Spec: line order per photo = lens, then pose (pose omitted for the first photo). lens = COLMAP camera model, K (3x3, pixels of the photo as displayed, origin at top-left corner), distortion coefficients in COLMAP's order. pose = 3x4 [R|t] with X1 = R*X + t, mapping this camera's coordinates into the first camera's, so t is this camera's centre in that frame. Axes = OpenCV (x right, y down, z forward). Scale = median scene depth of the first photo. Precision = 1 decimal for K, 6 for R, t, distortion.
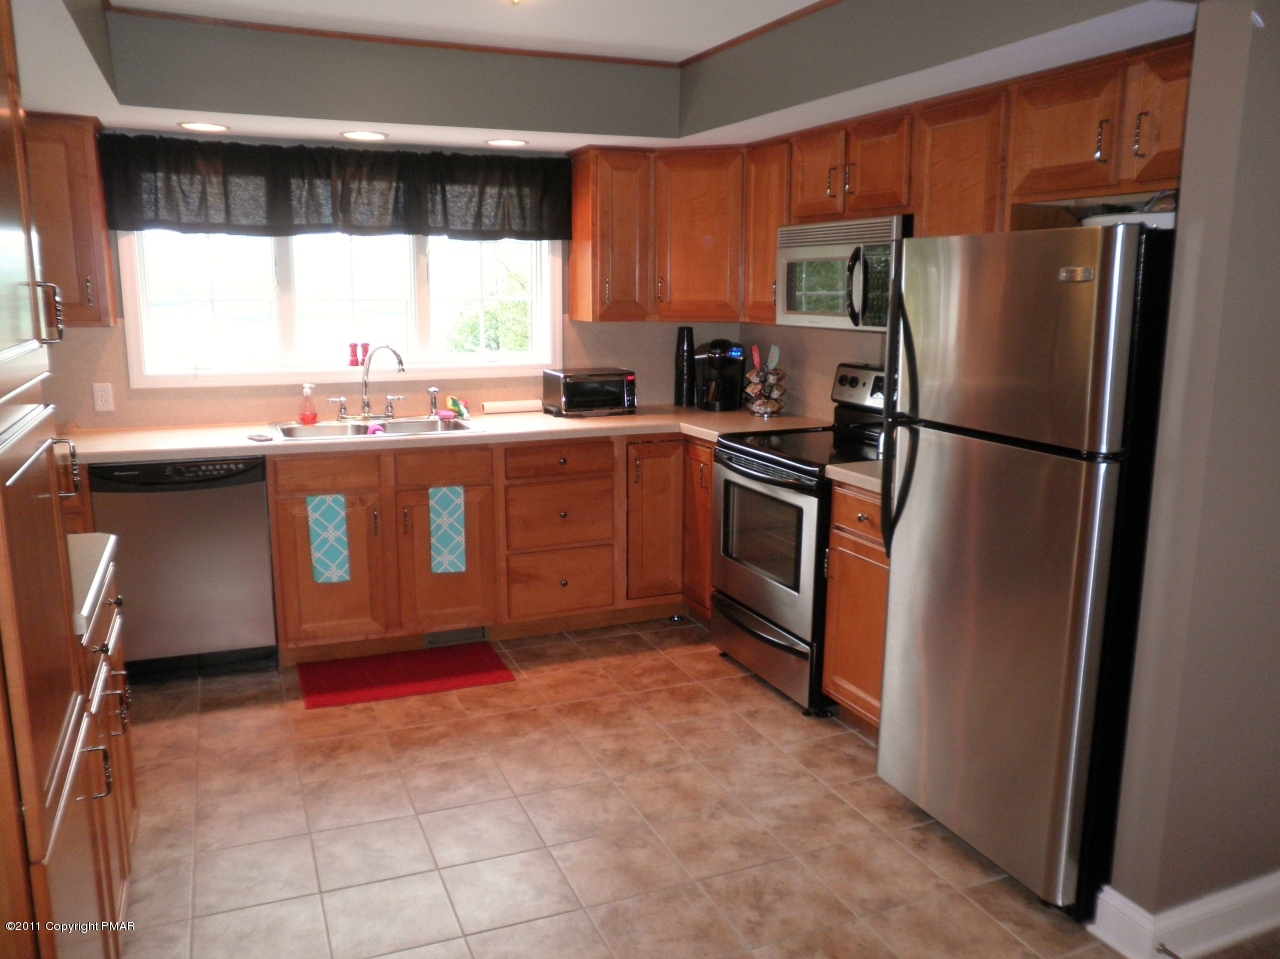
lens RADIAL K [[1000.0, 0, 635.2], [0, 1000.0, 492.0], [0, 0, 1]] dist [-0.154097, 0.178910]
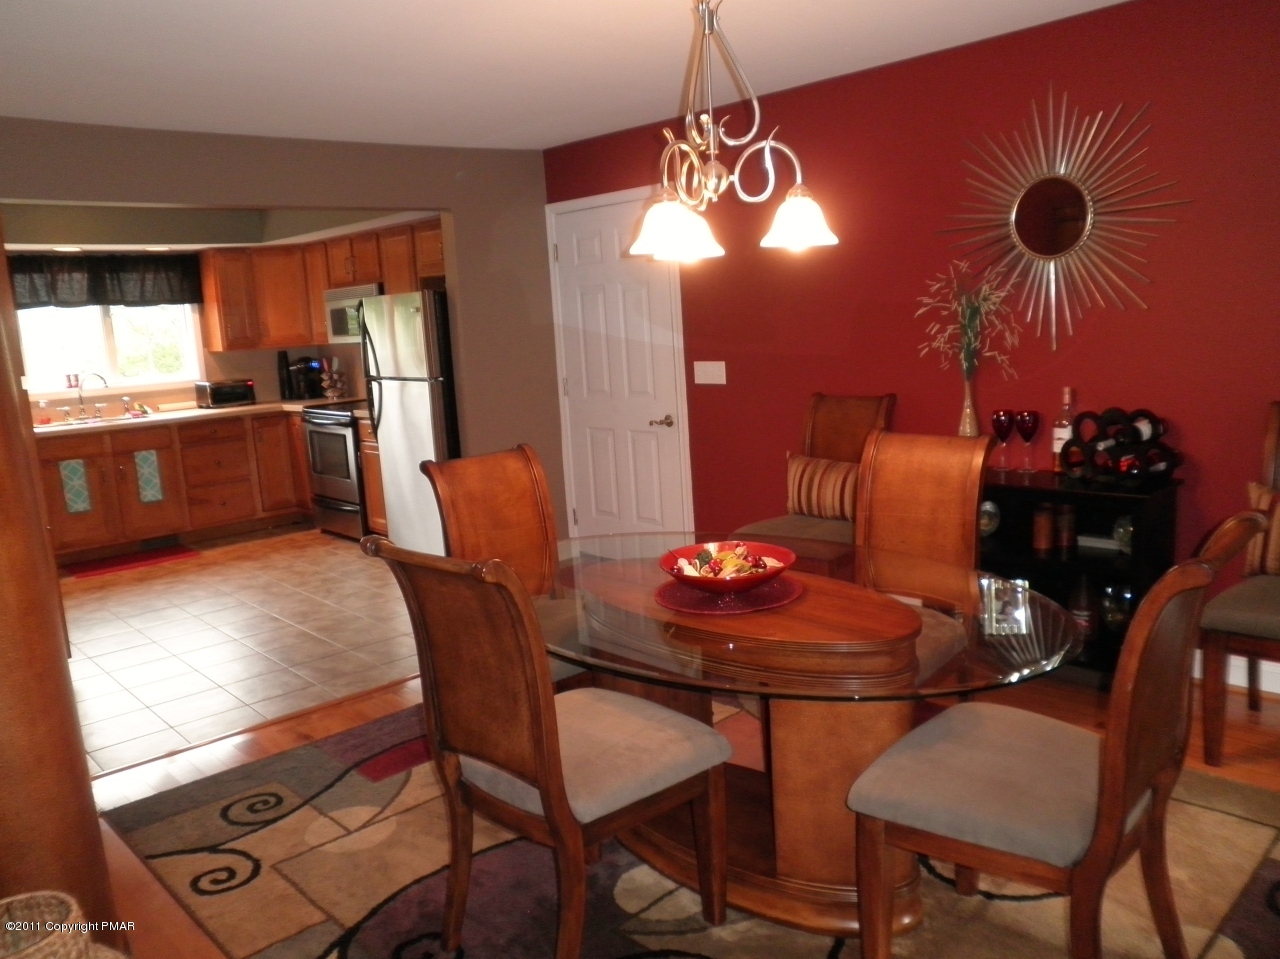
lens RADIAL K [[1000.0, 0, 635.2], [0, 1000.0, 492.0], [0, 0, 1]] dist [-0.154097, 0.178910]
pose [[0.935054, -0.113549, 0.335830, 0.030058], [0.124205, 0.992203, -0.010348, 0.185480], [-0.332036, 0.051388, 0.941866, -0.851500]]
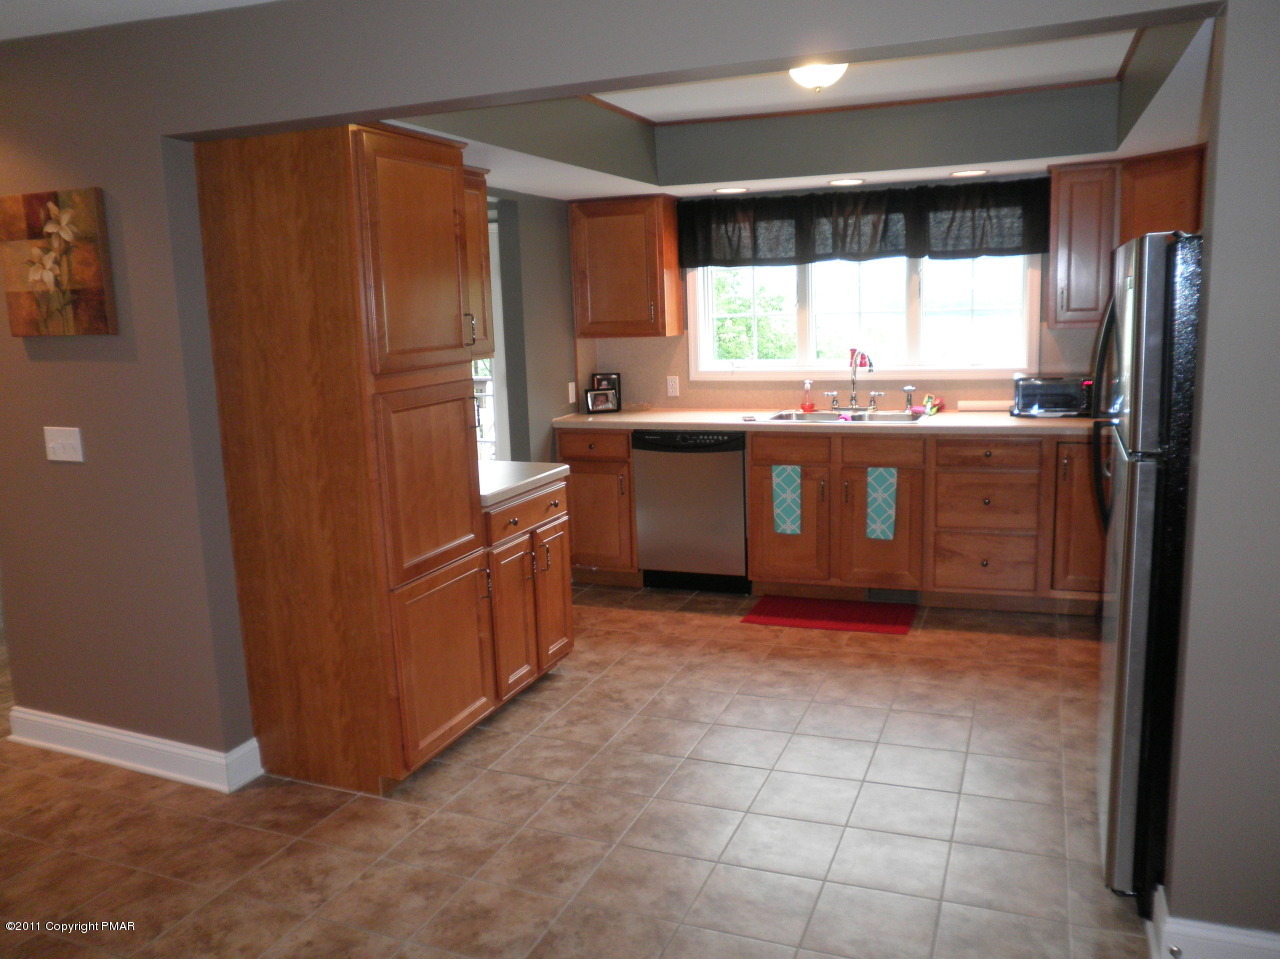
lens RADIAL K [[1000.0, 0, 635.2], [0, 1000.0, 492.0], [0, 0, 1]] dist [-0.154097, 0.178910]
pose [[0.703804, 0.089238, -0.704767, 0.440296], [-0.096369, 0.994901, 0.029738, 0.017190], [0.703827, 0.046987, 0.708816, -0.058183]]
